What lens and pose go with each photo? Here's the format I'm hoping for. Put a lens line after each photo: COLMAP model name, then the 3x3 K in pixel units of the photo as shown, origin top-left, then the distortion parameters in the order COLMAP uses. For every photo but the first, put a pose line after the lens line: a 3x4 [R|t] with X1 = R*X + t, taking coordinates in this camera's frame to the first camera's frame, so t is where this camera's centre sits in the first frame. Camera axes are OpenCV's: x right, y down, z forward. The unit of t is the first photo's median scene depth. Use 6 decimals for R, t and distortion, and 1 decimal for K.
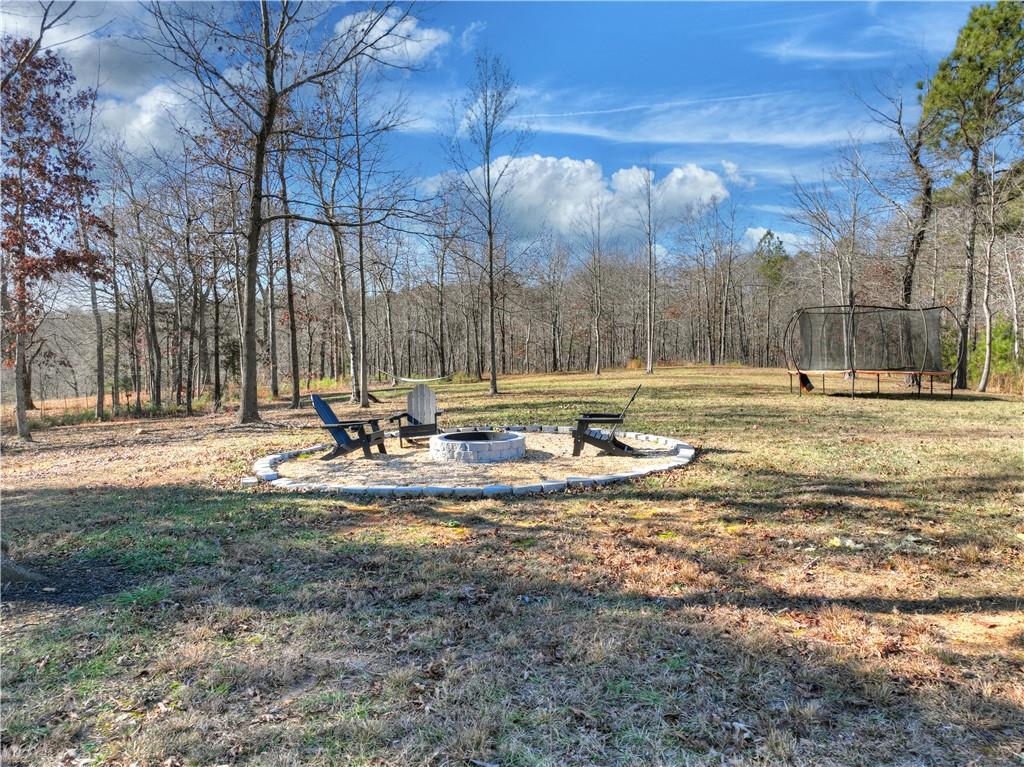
lens RADIAL K [[720.5, 0, 512.8], [0, 720.5, 380.6], [0, 0, 1]] dist [-0.001921, -0.000420]
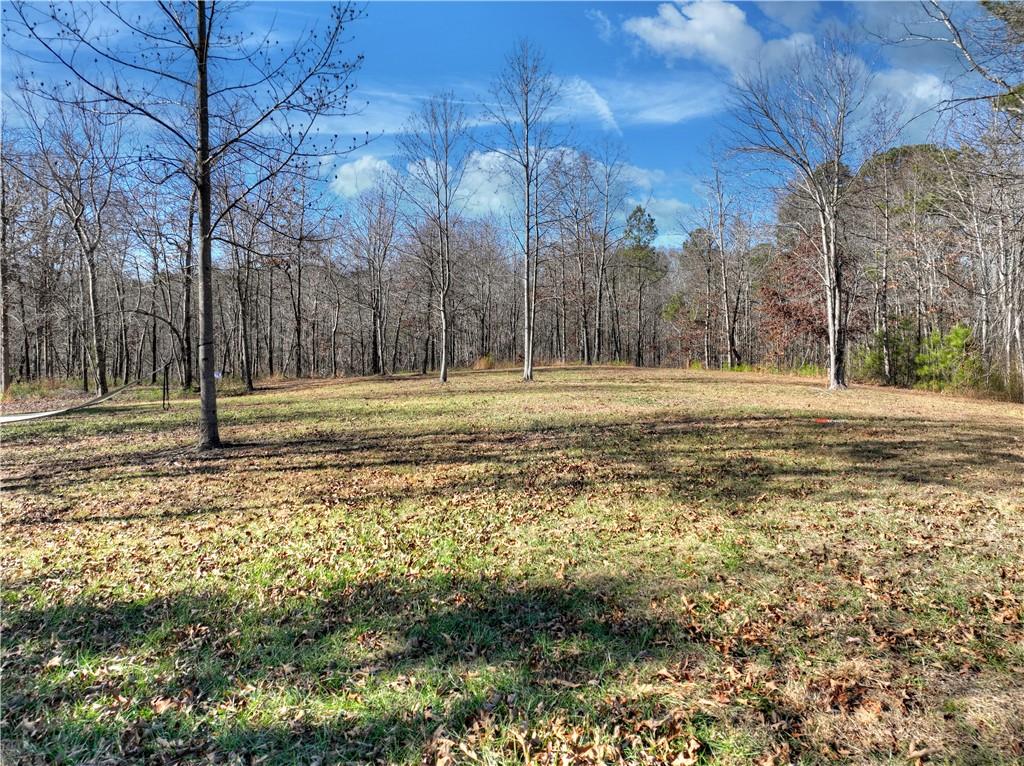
lens RADIAL K [[720.5, 0, 512.4], [0, 720.5, 380.1], [0, 0, 1]] dist [-0.001921, -0.000420]
pose [[0.970754, -0.007986, 0.239944, 0.022412], [0.006617, 0.999957, 0.006514, -0.011766], [-0.239986, -0.004735, 0.970765, 0.327537]]
